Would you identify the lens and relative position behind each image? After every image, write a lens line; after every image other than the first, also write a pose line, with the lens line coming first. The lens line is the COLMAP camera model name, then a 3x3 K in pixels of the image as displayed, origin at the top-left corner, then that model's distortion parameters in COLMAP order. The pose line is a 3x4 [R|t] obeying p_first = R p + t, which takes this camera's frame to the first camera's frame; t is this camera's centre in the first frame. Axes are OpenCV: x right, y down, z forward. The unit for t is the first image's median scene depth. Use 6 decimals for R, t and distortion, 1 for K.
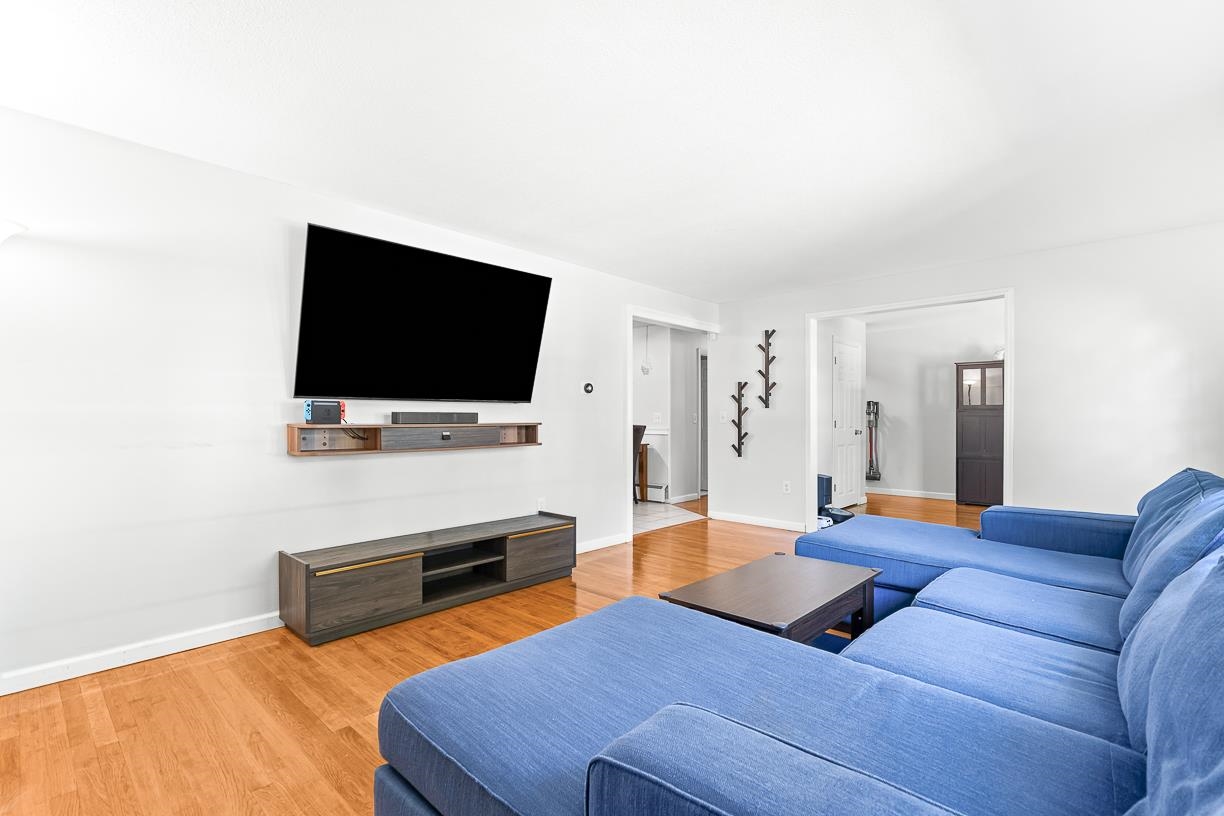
lens RADIAL K [[557.8, 0, 612.0], [0, 557.8, 408.0], [0, 0, 1]] dist [-0.000935, 0.000205]
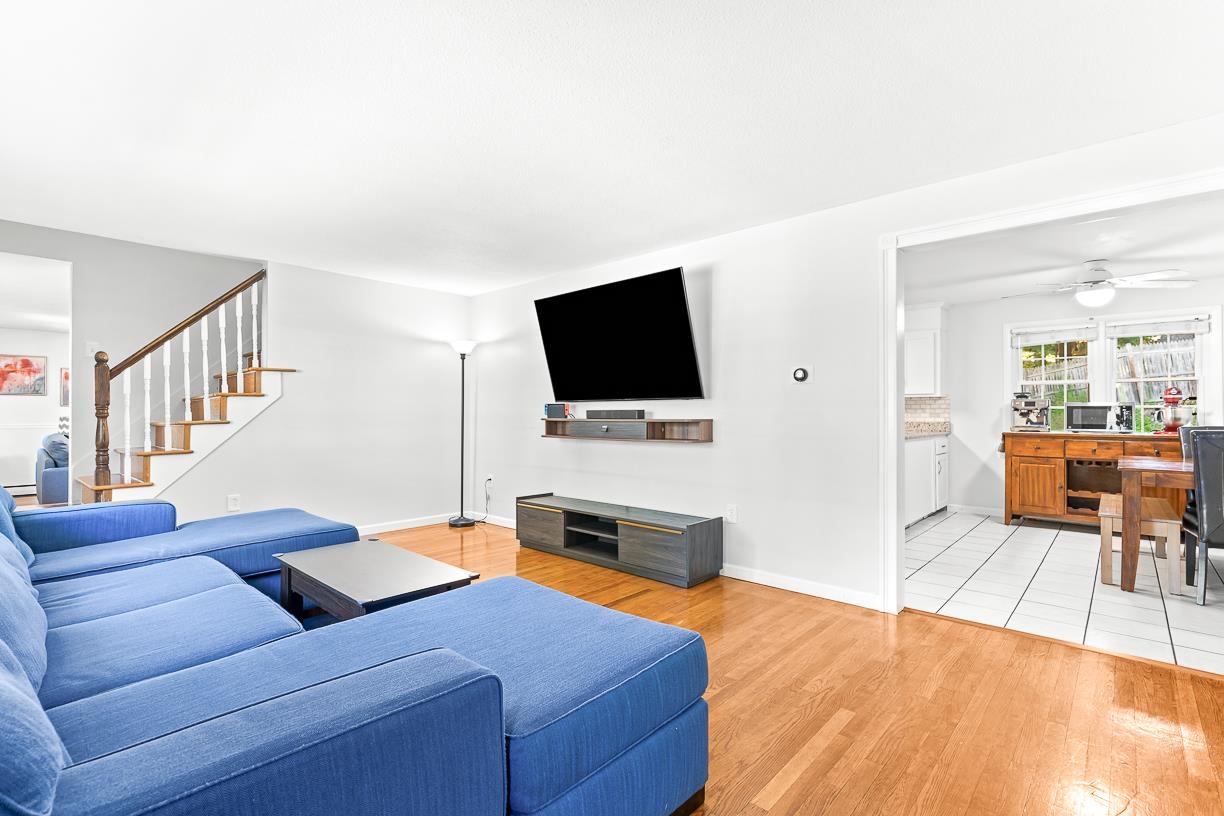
lens RADIAL K [[557.8, 0, 612.0], [0, 557.8, 408.0], [0, 0, 1]] dist [-0.000935, 0.000205]
pose [[0.008786, -0.011446, -0.999896, 0.917105], [0.019574, 0.999745, -0.011272, 0.017047], [0.999770, -0.019473, 0.009008, 0.966507]]
